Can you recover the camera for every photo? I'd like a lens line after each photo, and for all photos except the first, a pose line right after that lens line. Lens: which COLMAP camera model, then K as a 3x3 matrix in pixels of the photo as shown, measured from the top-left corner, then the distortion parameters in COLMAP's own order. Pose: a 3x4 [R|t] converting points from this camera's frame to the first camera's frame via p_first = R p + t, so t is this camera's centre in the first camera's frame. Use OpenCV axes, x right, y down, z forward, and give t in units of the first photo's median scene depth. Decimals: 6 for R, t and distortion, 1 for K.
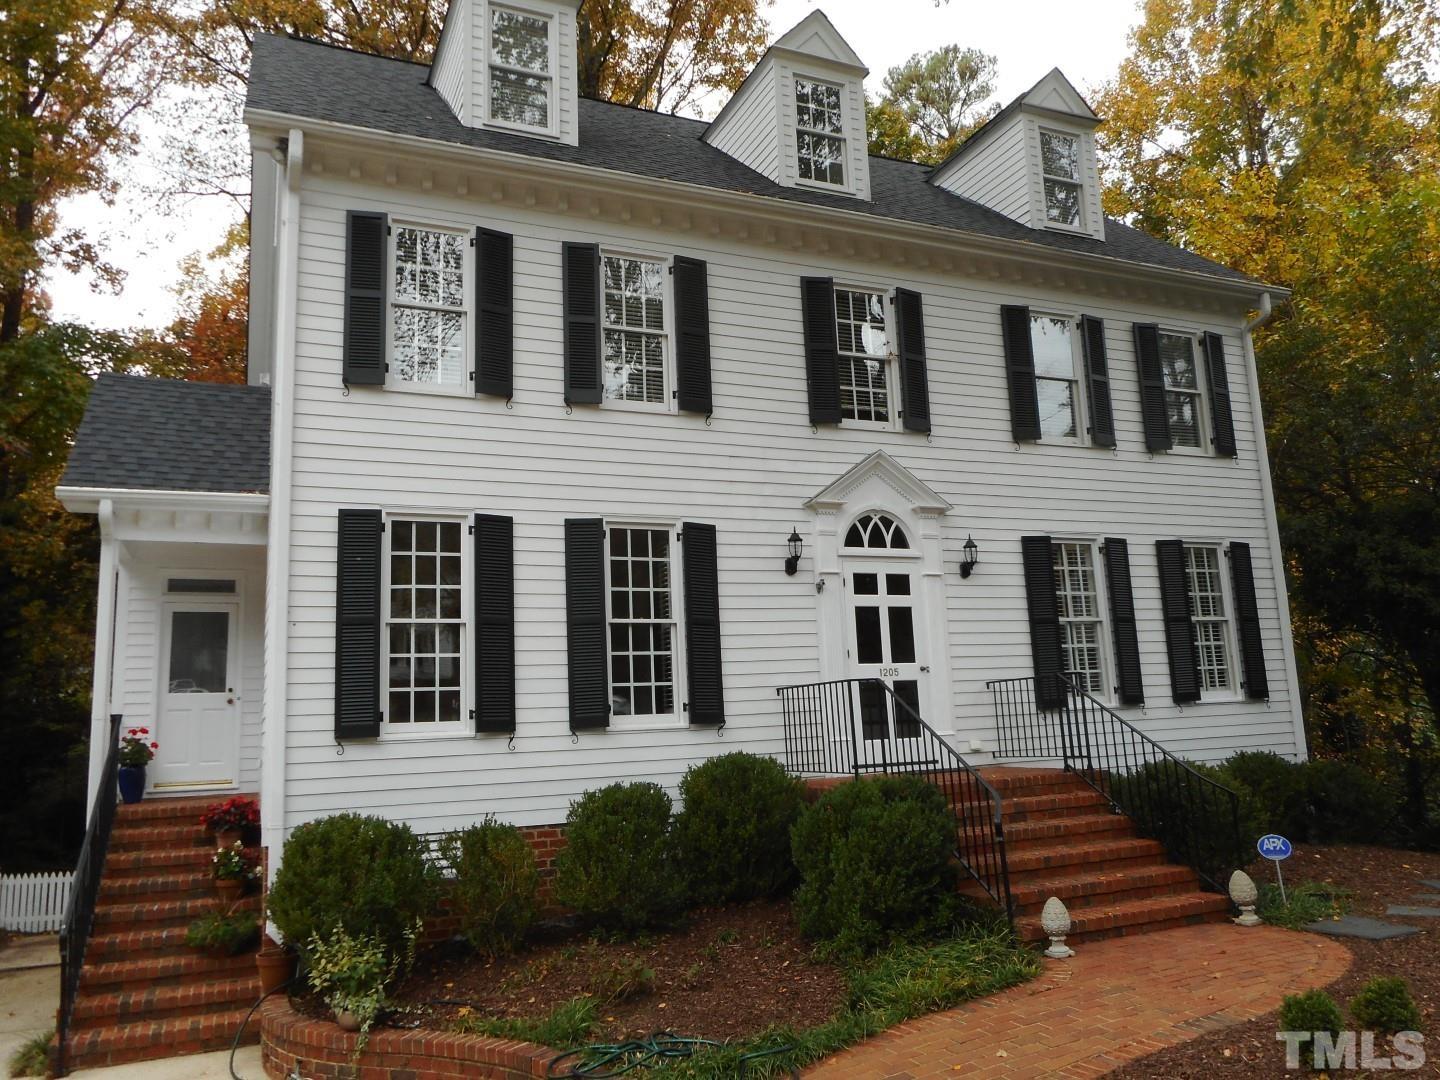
lens RADIAL K [[1070.5, 0, 719.1], [0, 1070.5, 538.7], [0, 0, 1]] dist [-0.021097, 0.021225]
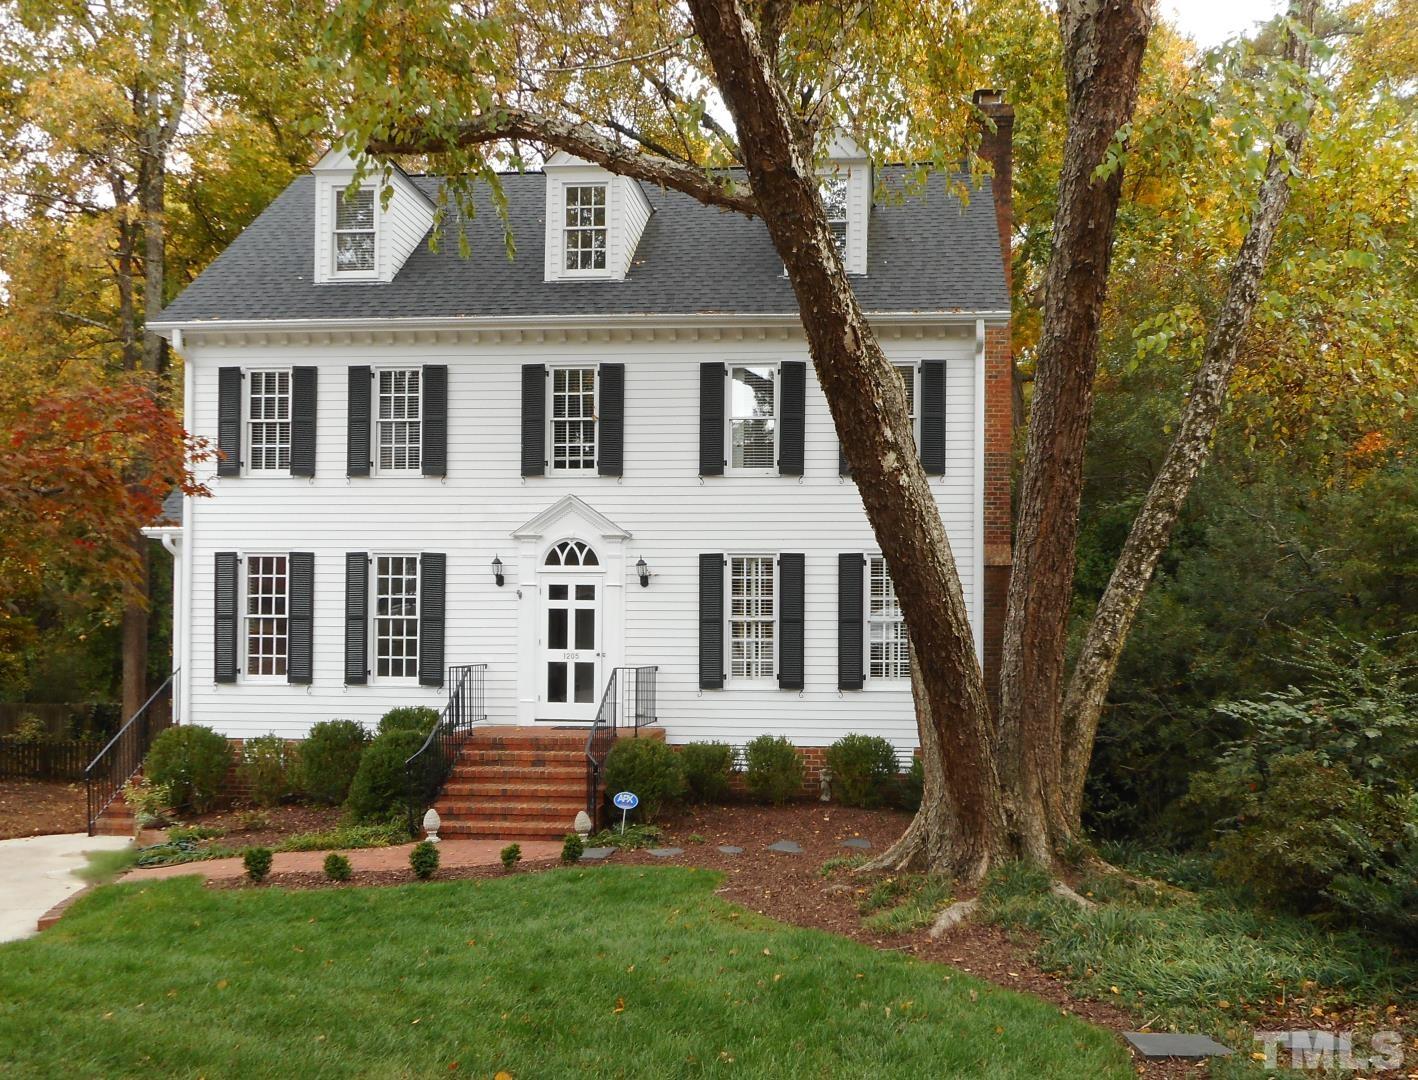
lens RADIAL K [[658.5, 0, 708.5], [0, 658.5, 674.5], [0, 0, 1]] dist [-0.003424, -0.000145]
pose [[0.897564, 0.046281, -0.438448, 0.682828], [0.024007, 0.987869, 0.153421, 0.021124], [0.440230, -0.148231, 0.885565, 0.311288]]
